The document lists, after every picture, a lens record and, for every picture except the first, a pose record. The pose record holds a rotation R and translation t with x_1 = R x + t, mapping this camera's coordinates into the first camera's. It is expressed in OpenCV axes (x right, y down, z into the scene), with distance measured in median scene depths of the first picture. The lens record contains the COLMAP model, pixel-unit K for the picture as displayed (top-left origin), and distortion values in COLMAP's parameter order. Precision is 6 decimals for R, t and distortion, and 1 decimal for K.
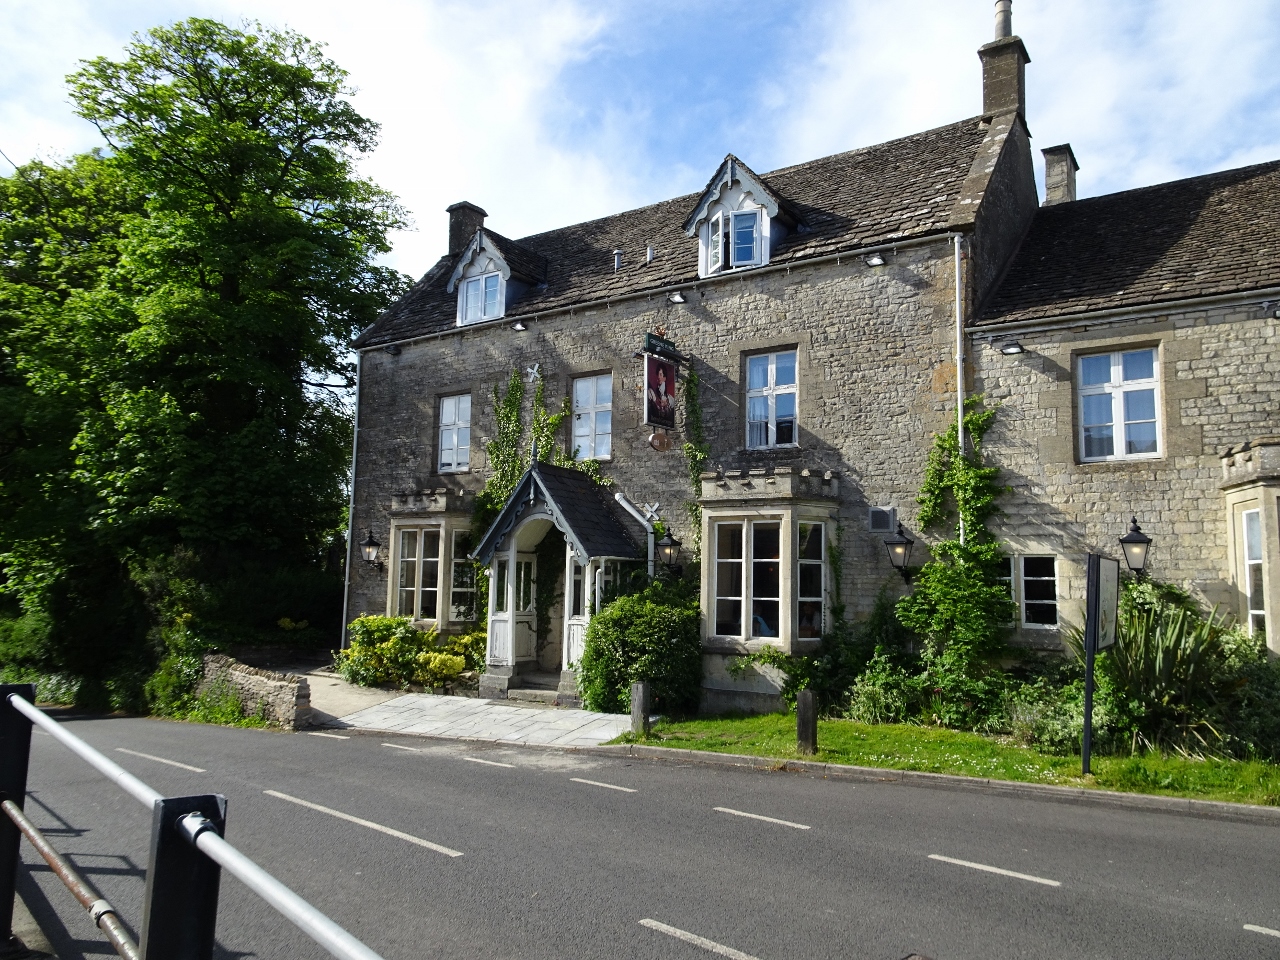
lens RADIAL K [[879.7, 0, 632.3], [0, 879.7, 477.6], [0, 0, 1]] dist [-0.005761, 0.005857]
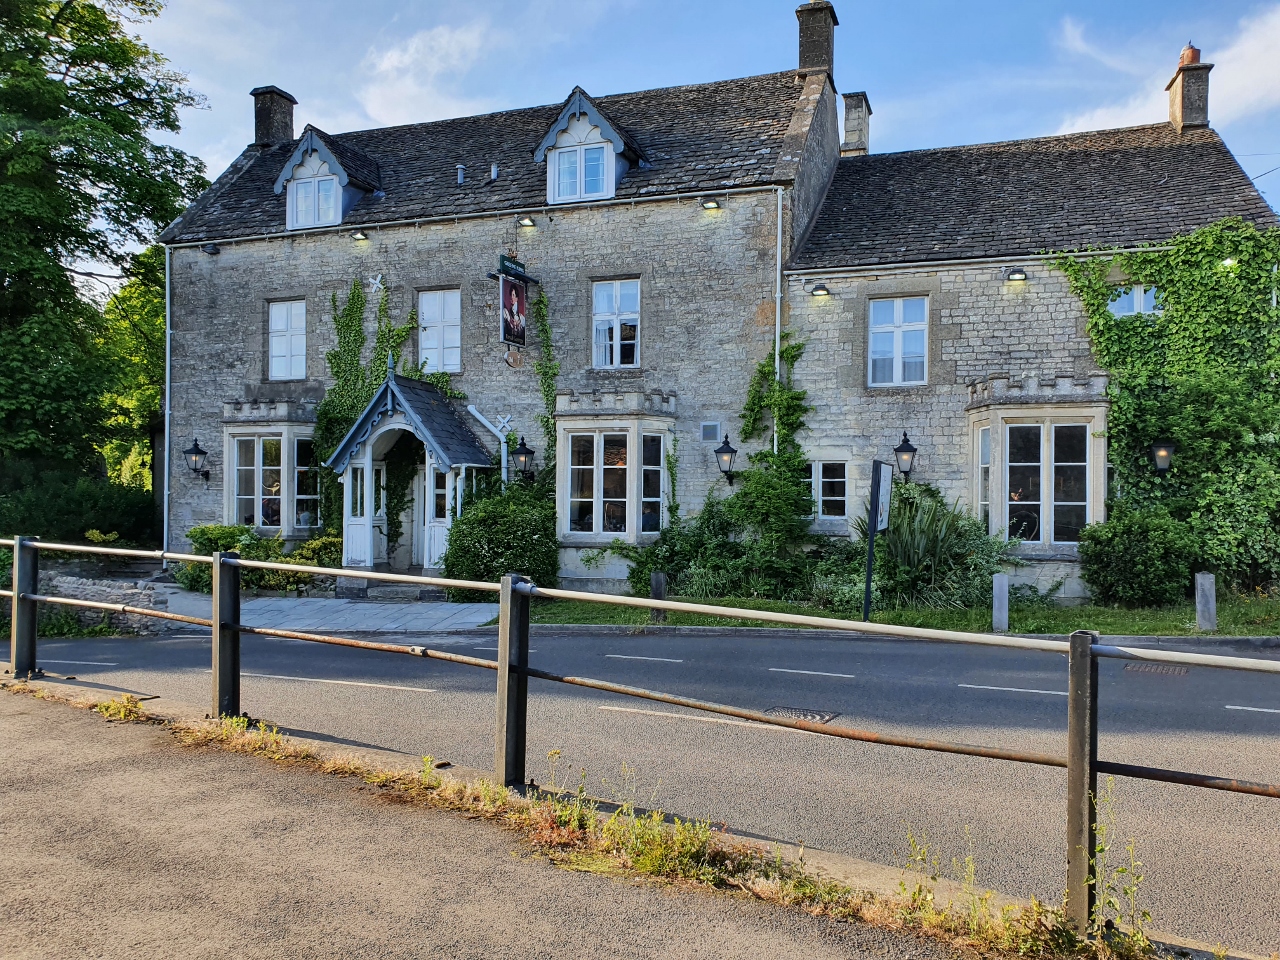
lens RADIAL K [[957.0, 0, 637.0], [0, 957.0, 486.1], [0, 0, 1]] dist [0.021779, -0.031141]
pose [[0.966866, -0.008695, 0.255137, -0.123767], [-0.019479, 0.993994, 0.107691, -0.014118], [-0.254541, -0.109092, 0.960889, -0.190708]]
